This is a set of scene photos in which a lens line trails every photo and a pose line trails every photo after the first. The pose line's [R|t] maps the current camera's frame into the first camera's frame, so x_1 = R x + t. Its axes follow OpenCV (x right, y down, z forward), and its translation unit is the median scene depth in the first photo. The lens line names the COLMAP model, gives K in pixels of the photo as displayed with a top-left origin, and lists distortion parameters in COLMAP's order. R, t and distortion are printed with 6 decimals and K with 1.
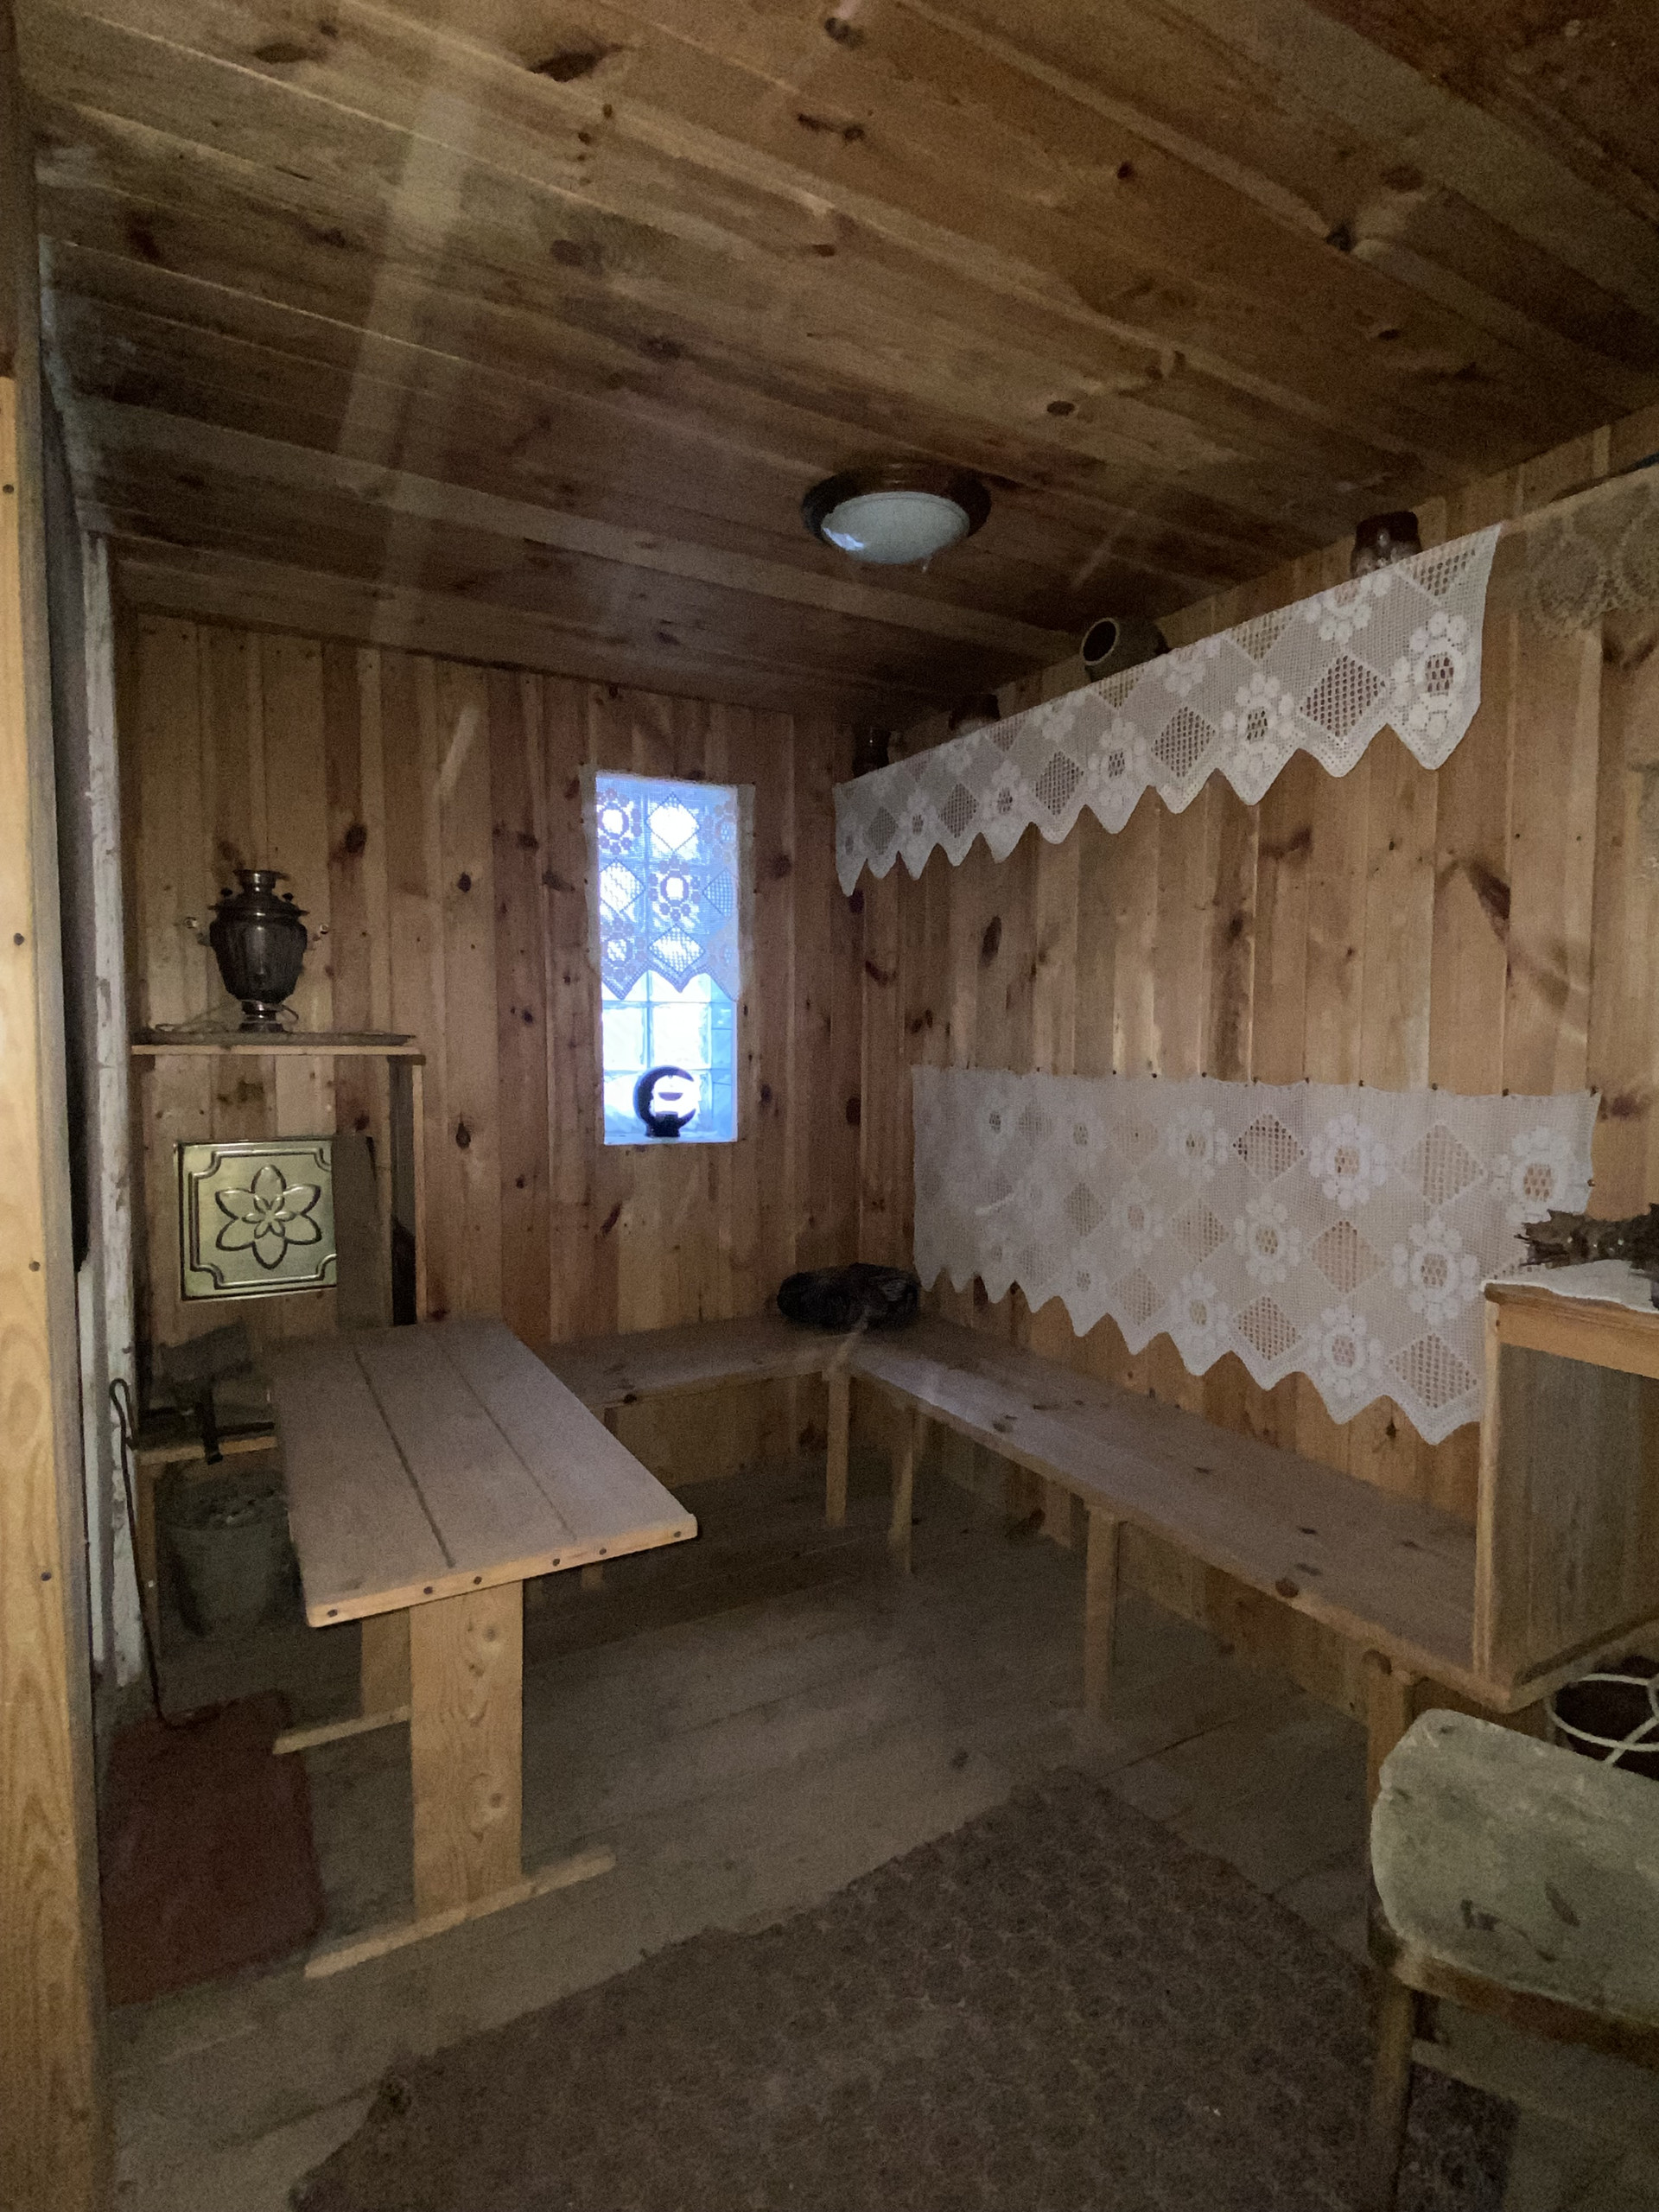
lens RADIAL K [[1093.4, 0, 817.8], [0, 1093.4, 1116.1], [0, 0, 1]] dist [0.012949, -0.004718]
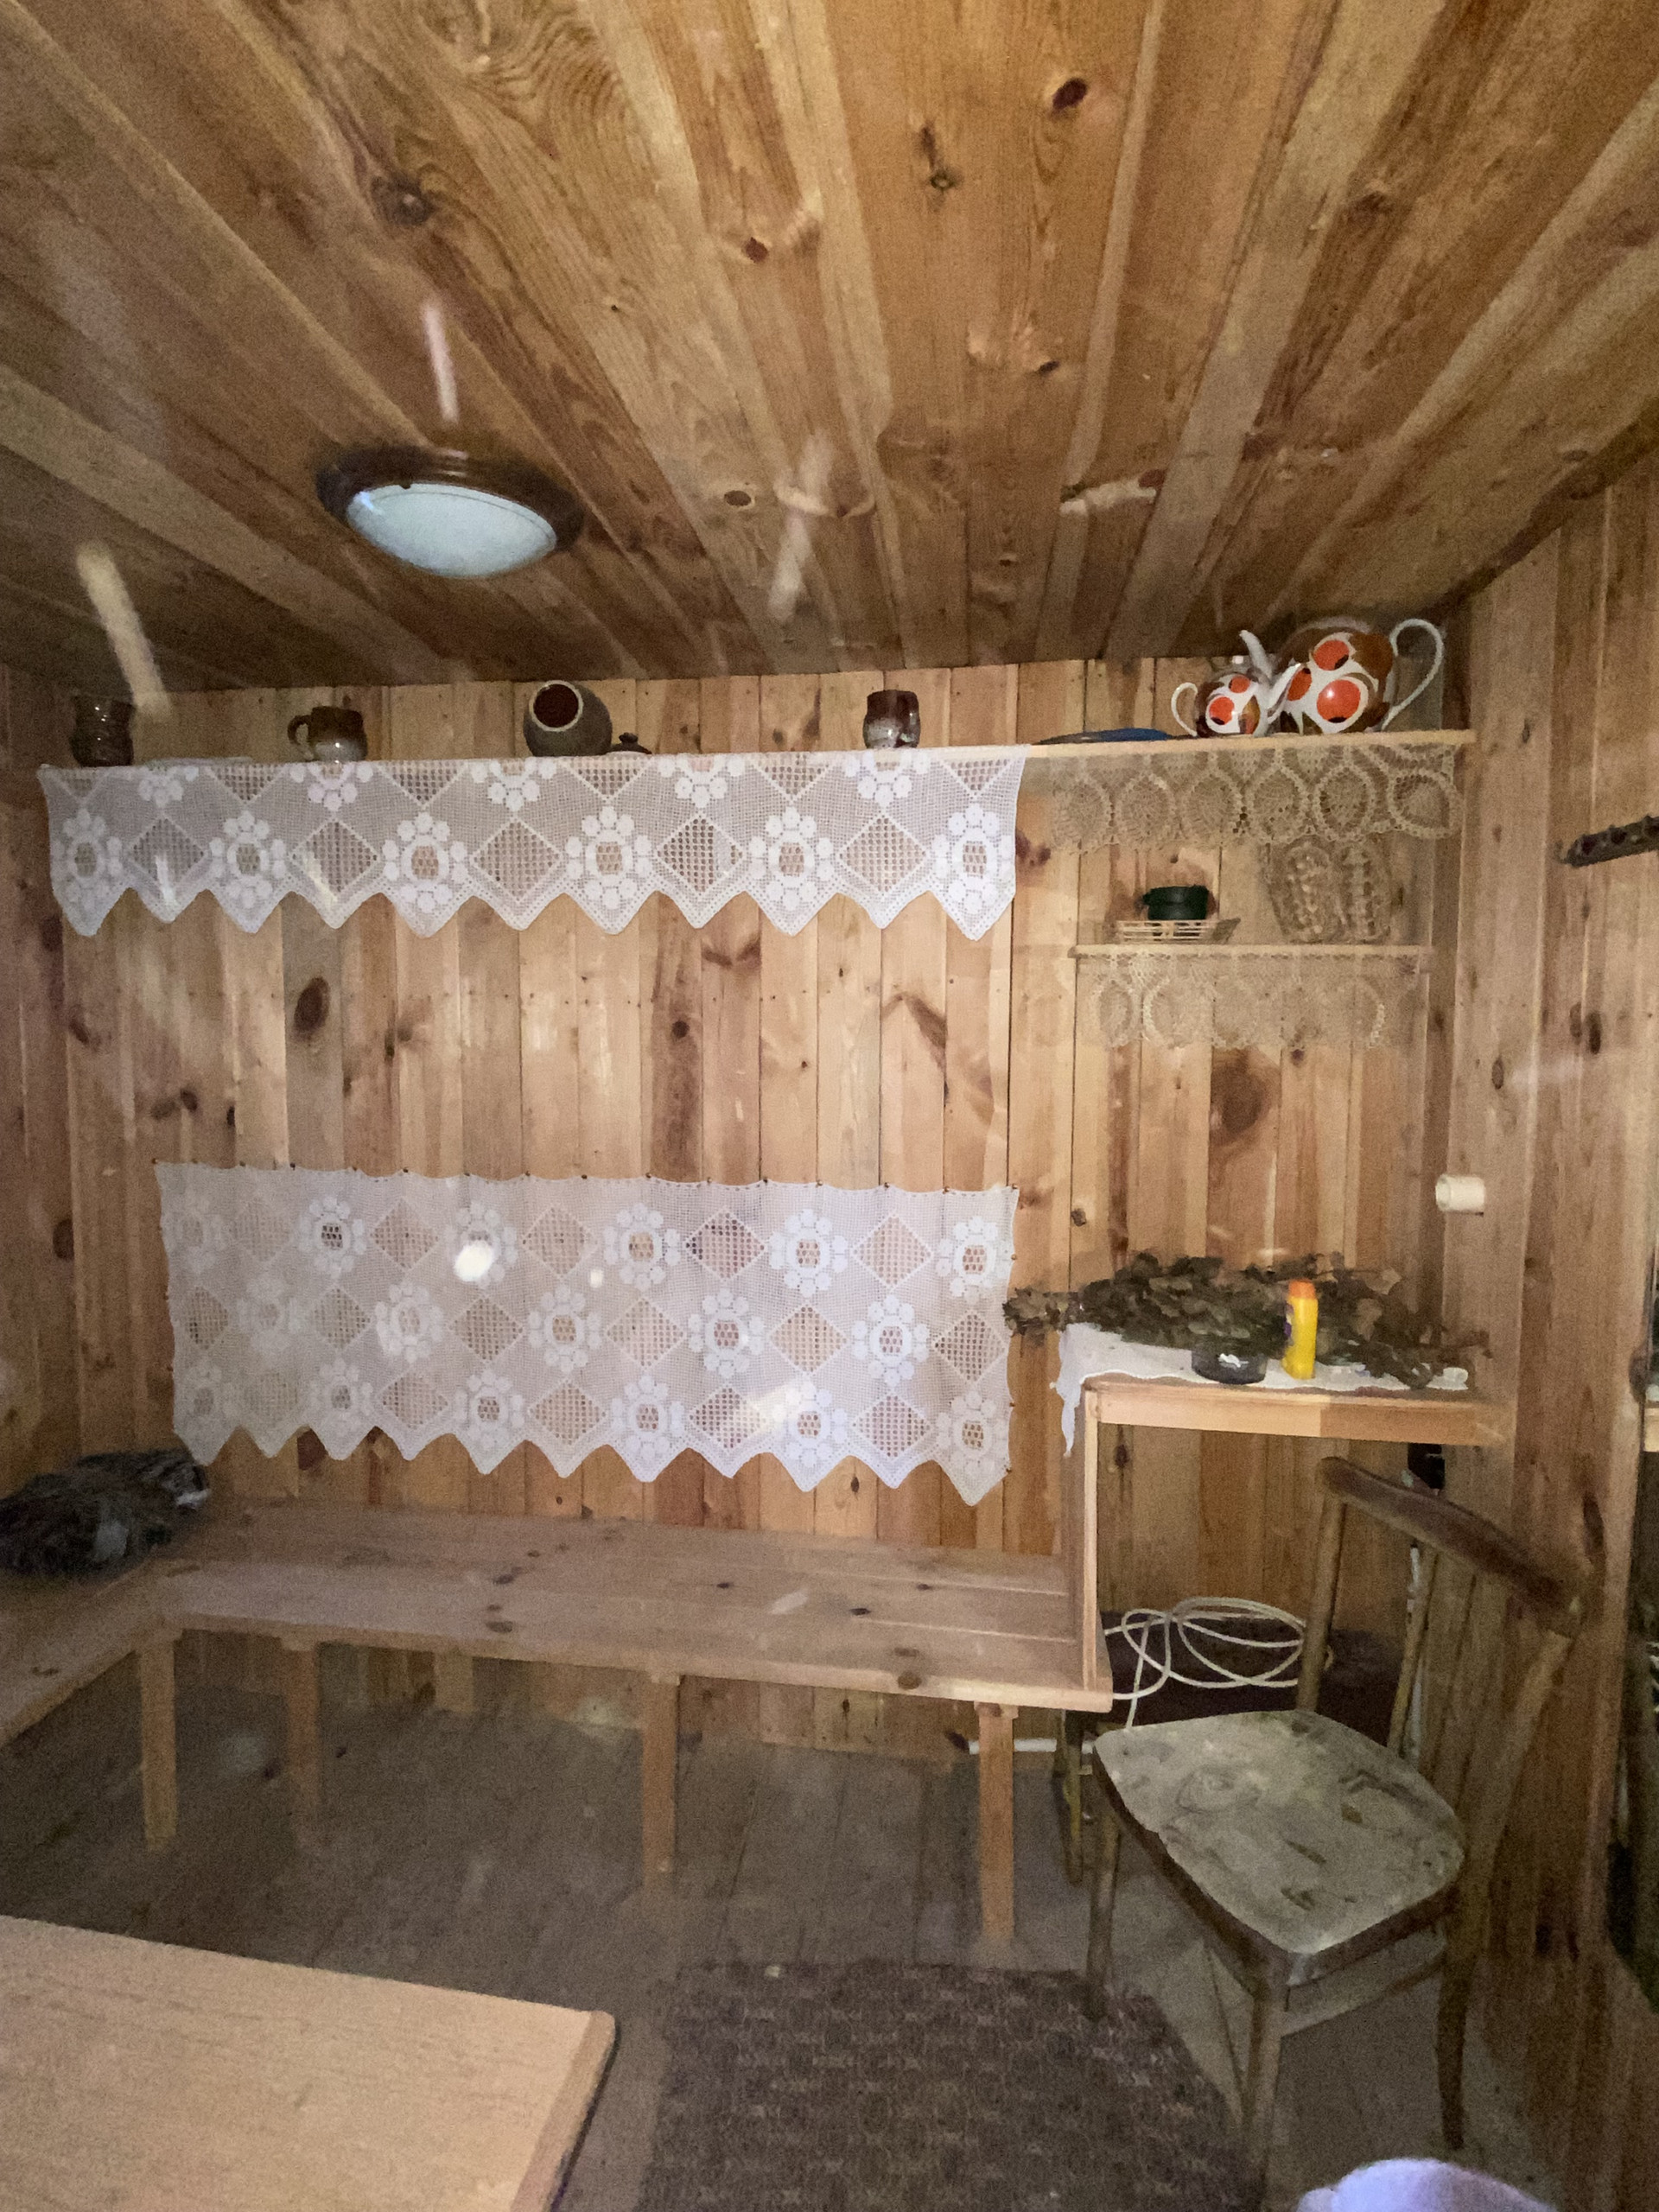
lens RADIAL K [[1093.4, 0, 826.8], [0, 1093.4, 1096.7], [0, 0, 1]] dist [0.012949, -0.004718]
pose [[0.597453, -0.053367, 0.800126, -0.360002], [0.050191, 0.998315, 0.029108, -0.141332], [-0.800332, 0.022769, 0.599125, 0.319842]]
